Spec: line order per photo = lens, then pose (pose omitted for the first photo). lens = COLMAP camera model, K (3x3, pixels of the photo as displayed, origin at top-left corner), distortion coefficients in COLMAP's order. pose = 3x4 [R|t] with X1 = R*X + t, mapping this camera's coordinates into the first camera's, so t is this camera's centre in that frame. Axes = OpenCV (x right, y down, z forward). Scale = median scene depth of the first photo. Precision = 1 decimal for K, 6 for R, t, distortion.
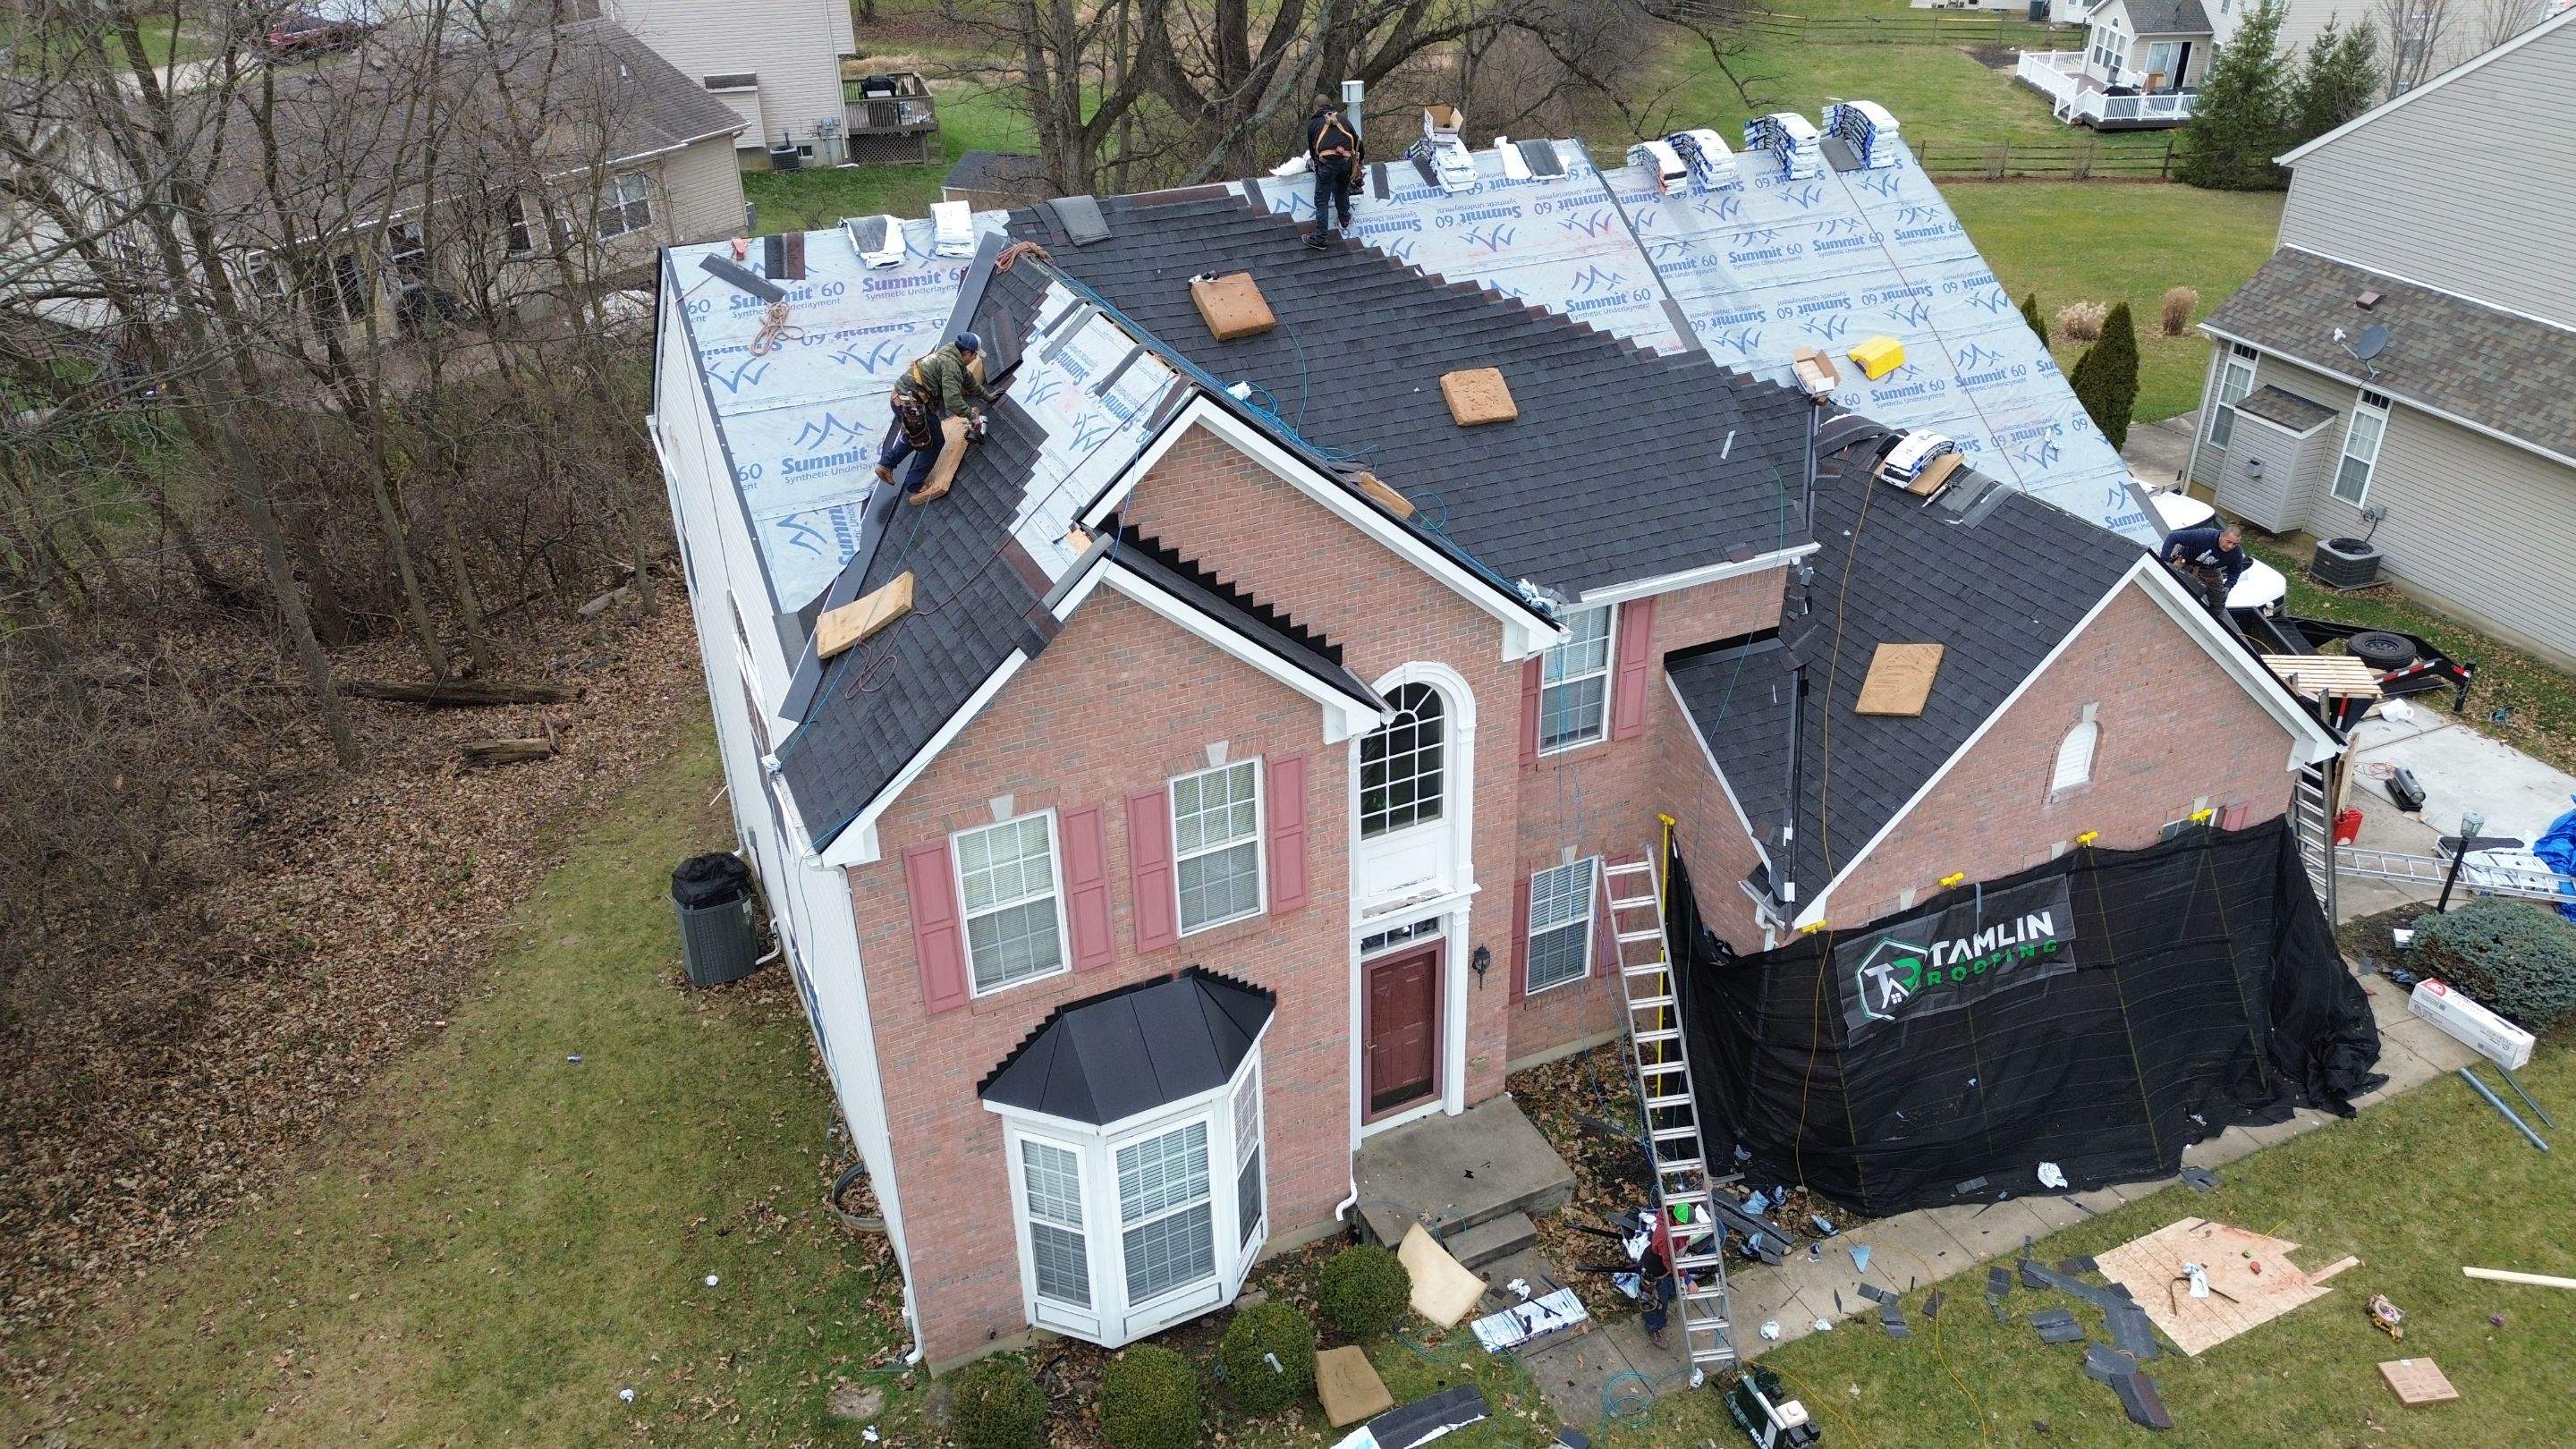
lens RADIAL K [[1811.3, 0, 1295.0], [0, 1811.3, 715.6], [0, 0, 1]] dist [0.081048, -0.082698]
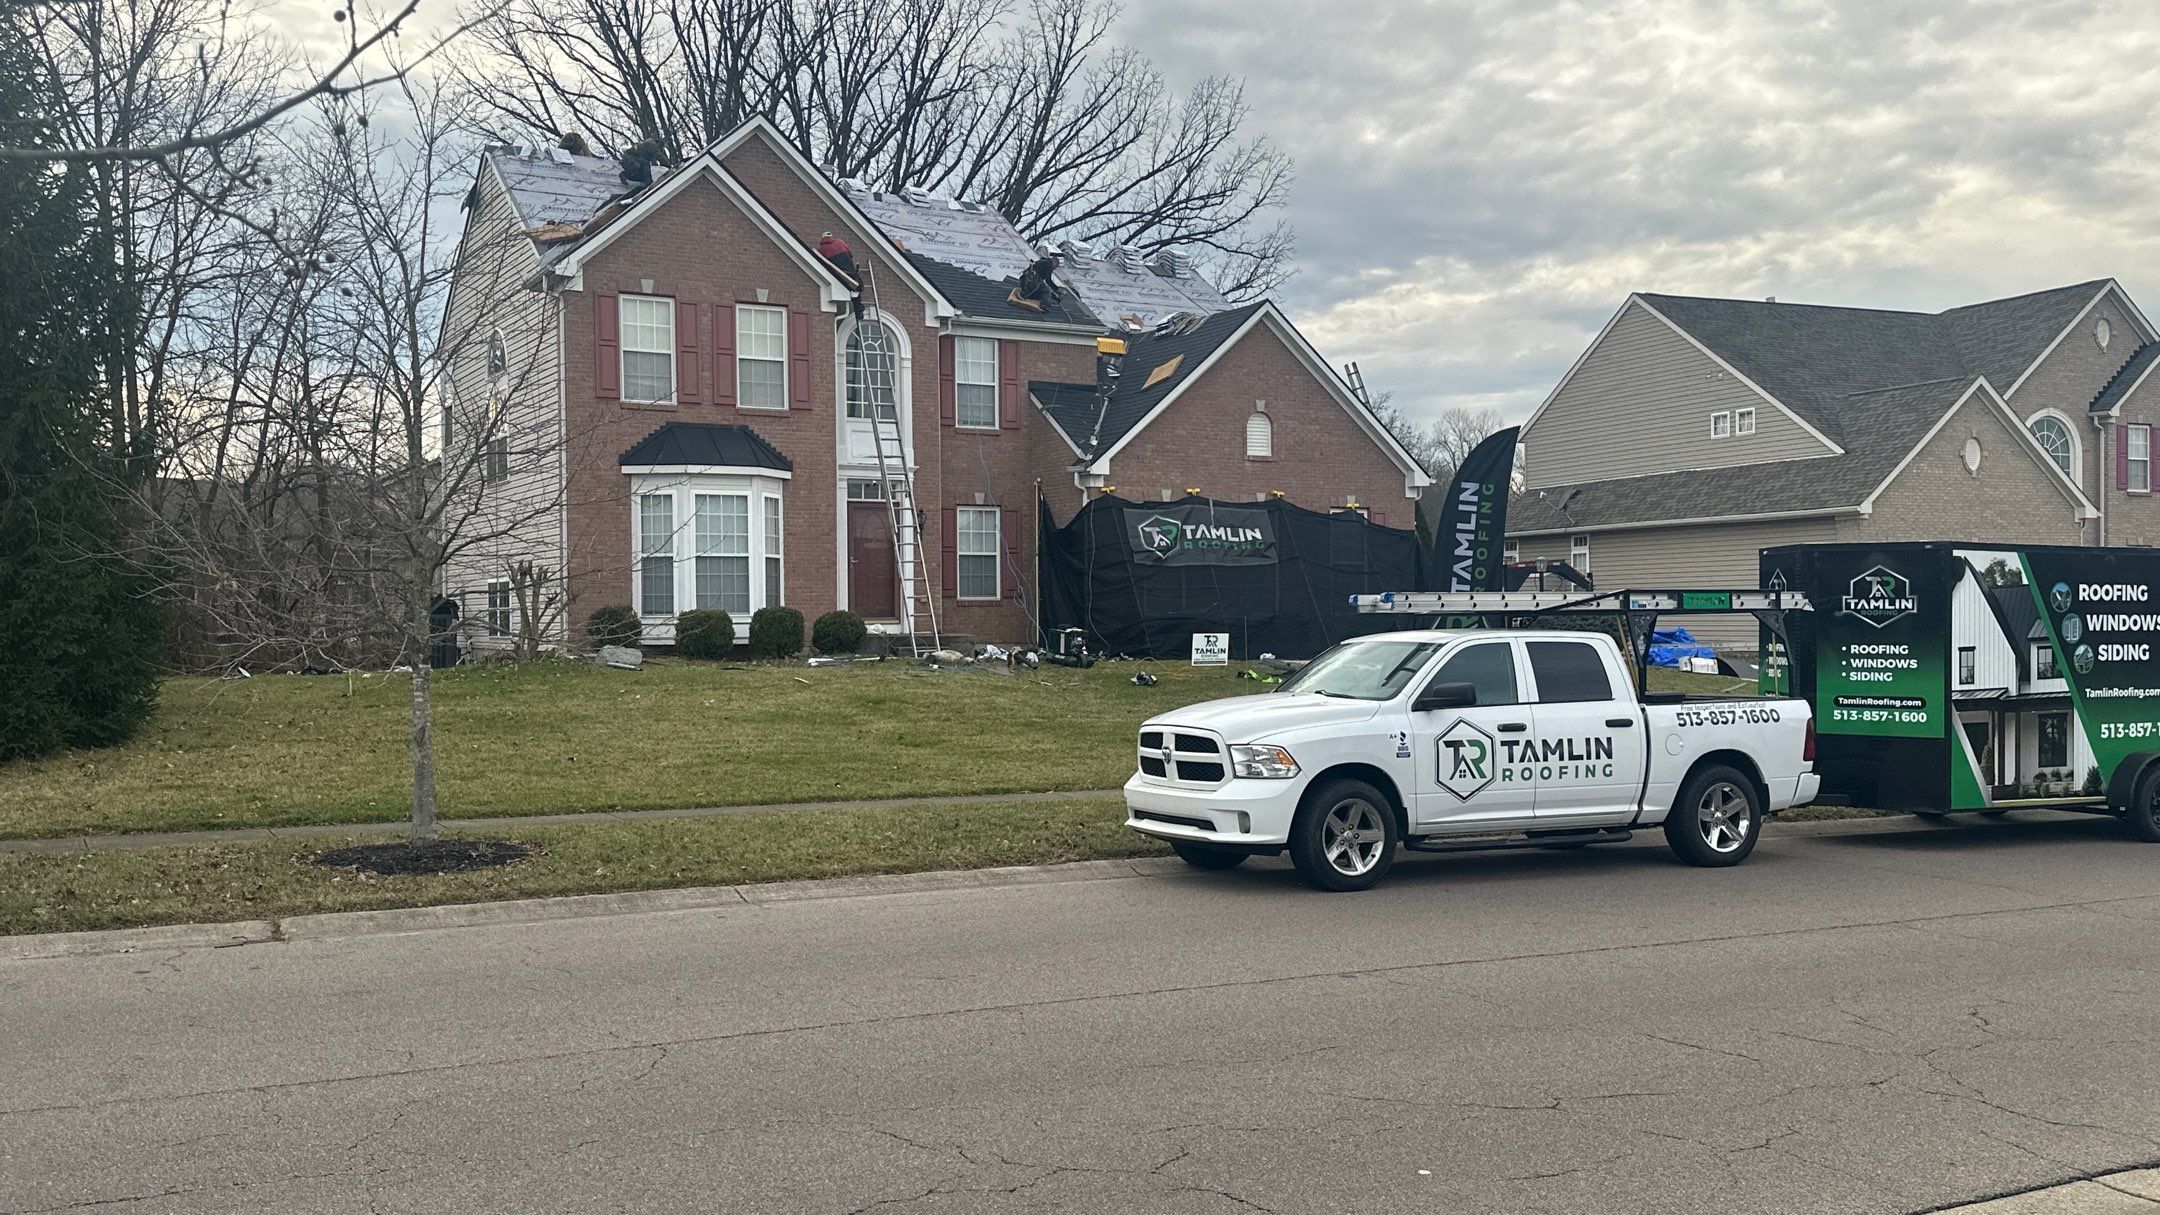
lens RADIAL K [[1912.6, 0, 1080.5], [0, 1912.6, 622.0], [0, 0, 1]] dist [0.182066, -0.353690]
pose [[0.997794, 0.009334, 0.065732, 0.134470], [0.023949, 0.872807, -0.487478, 1.097944], [-0.061922, 0.487977, 0.870657, -0.527540]]
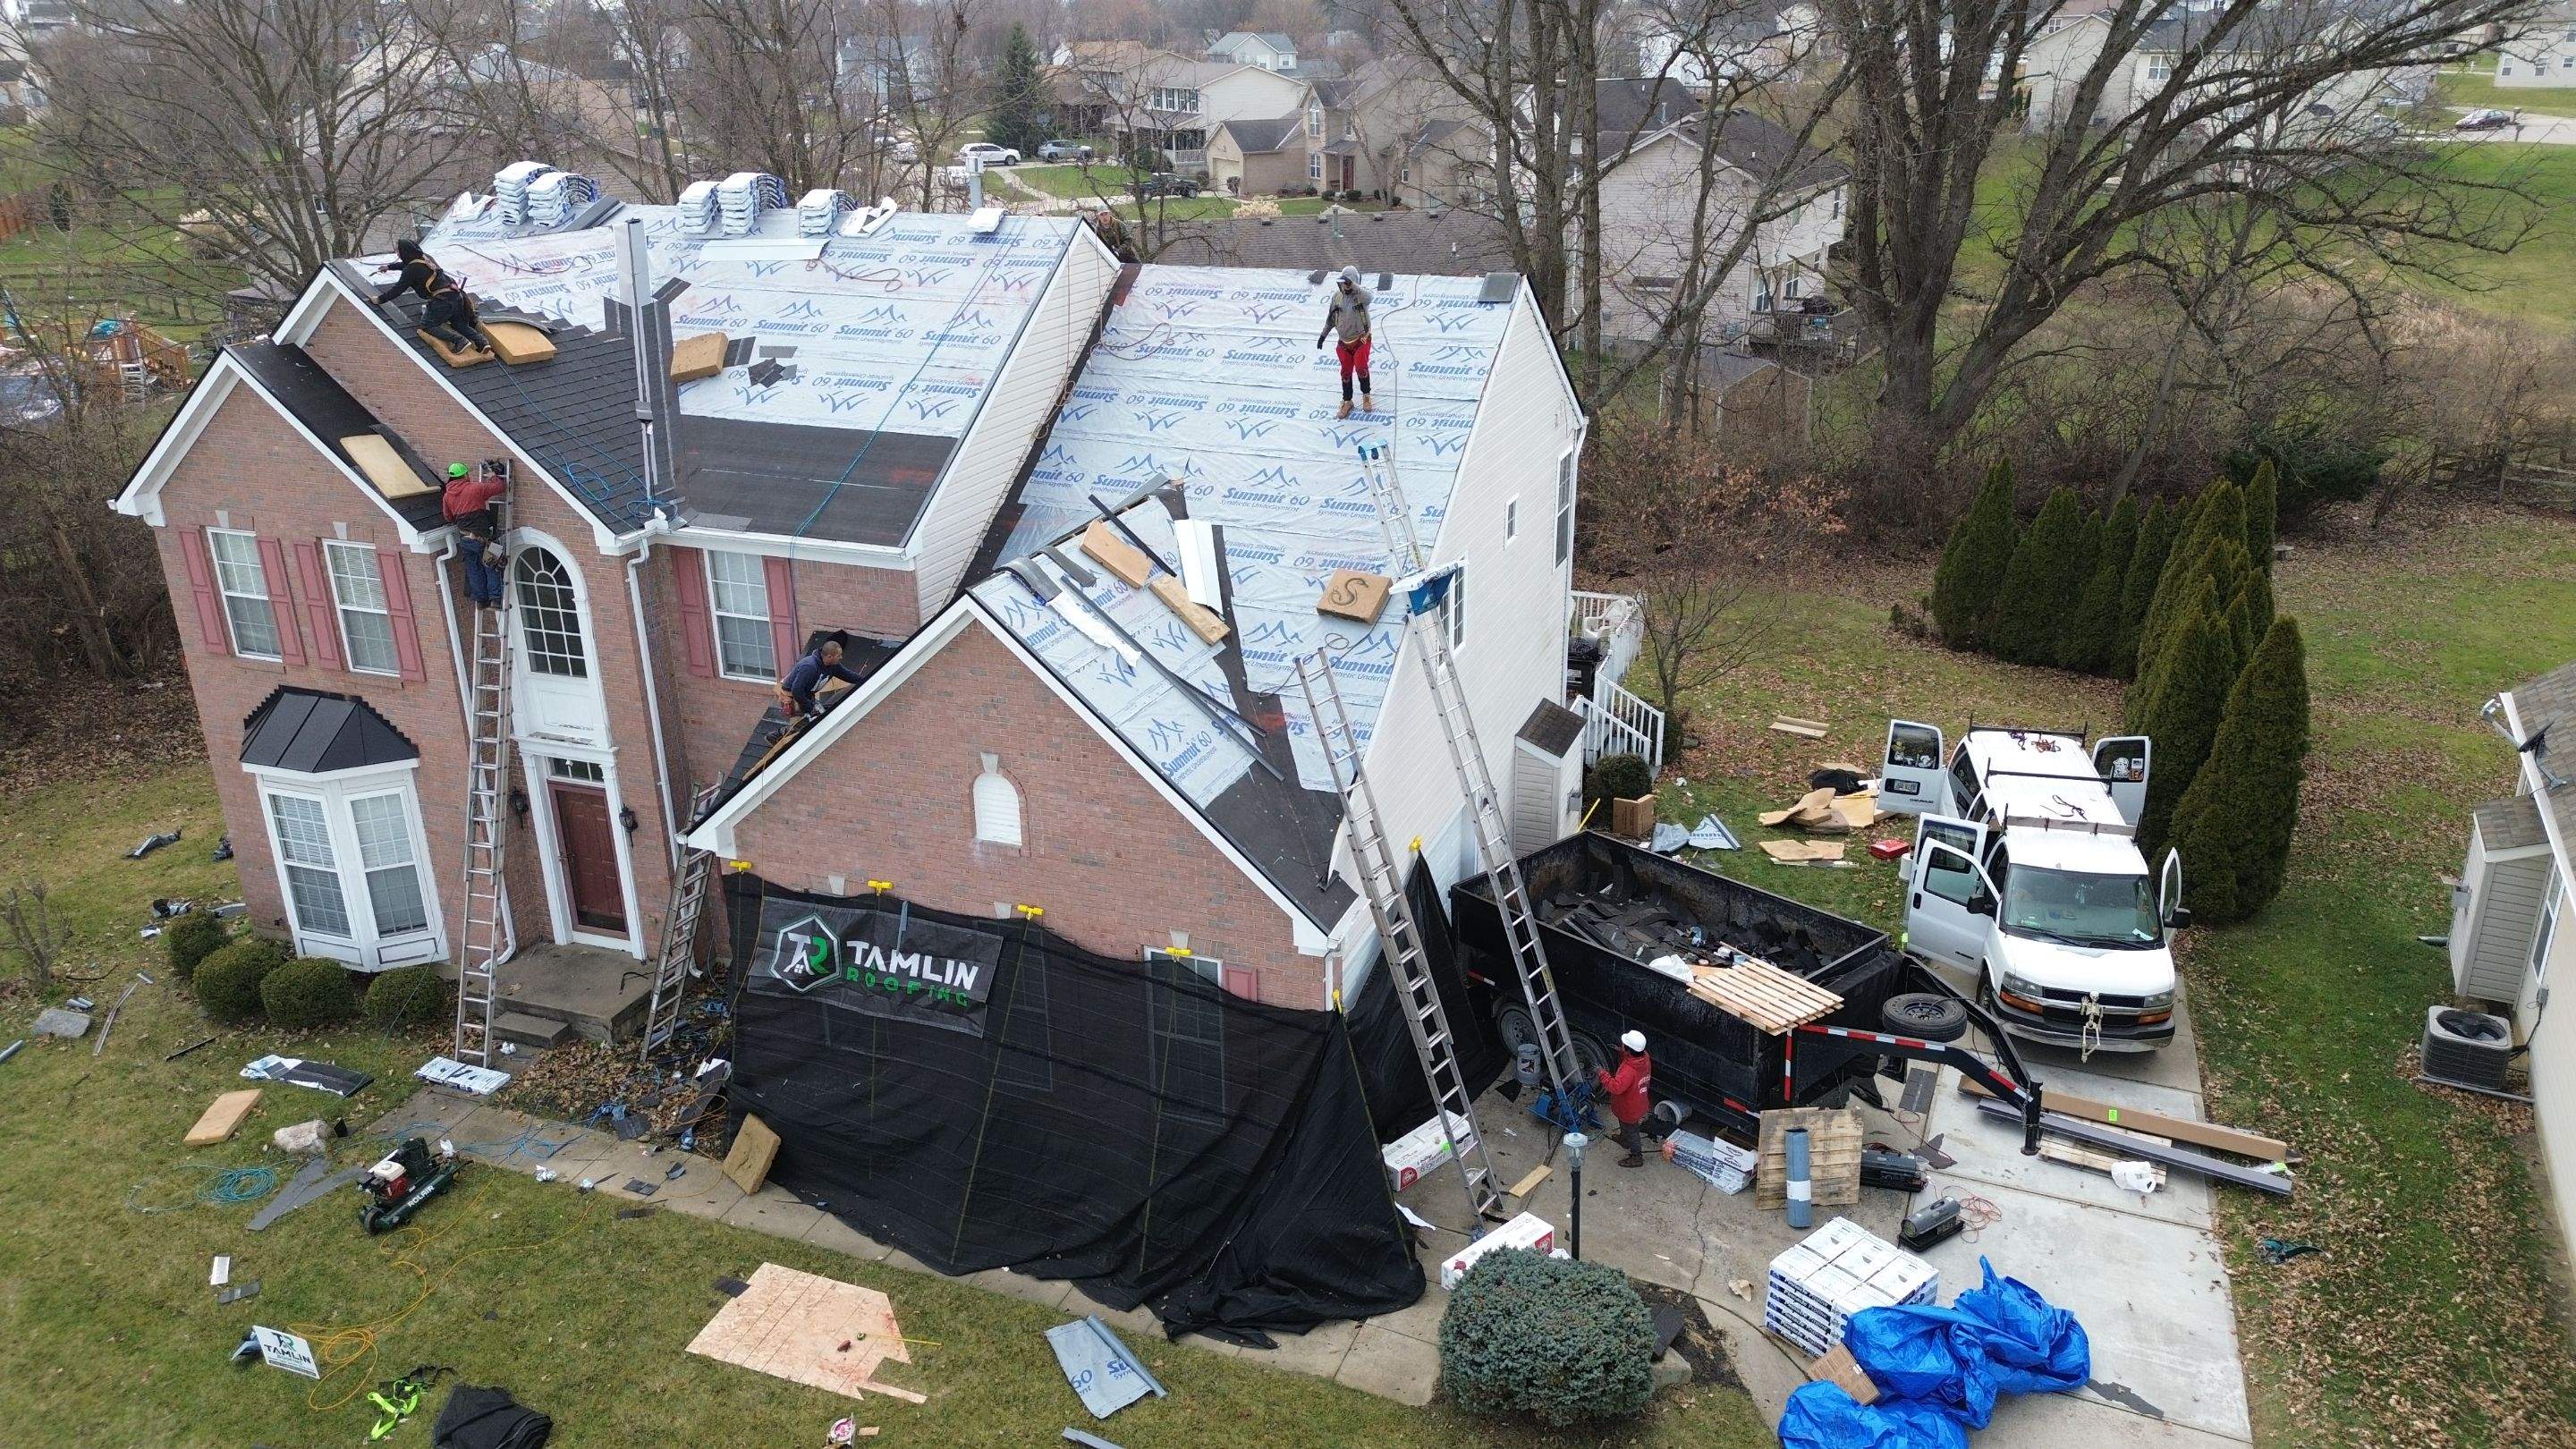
lens RADIAL K [[1811.3, 0, 1284.4], [0, 1811.3, 705.7], [0, 0, 1]] dist [0.081048, -0.082698]
pose [[0.692422, 0.255877, -0.674595, 1.204500], [-0.347940, 0.937516, -0.001531, -0.085699], [0.632052, 0.235778, 0.738187, 0.360655]]
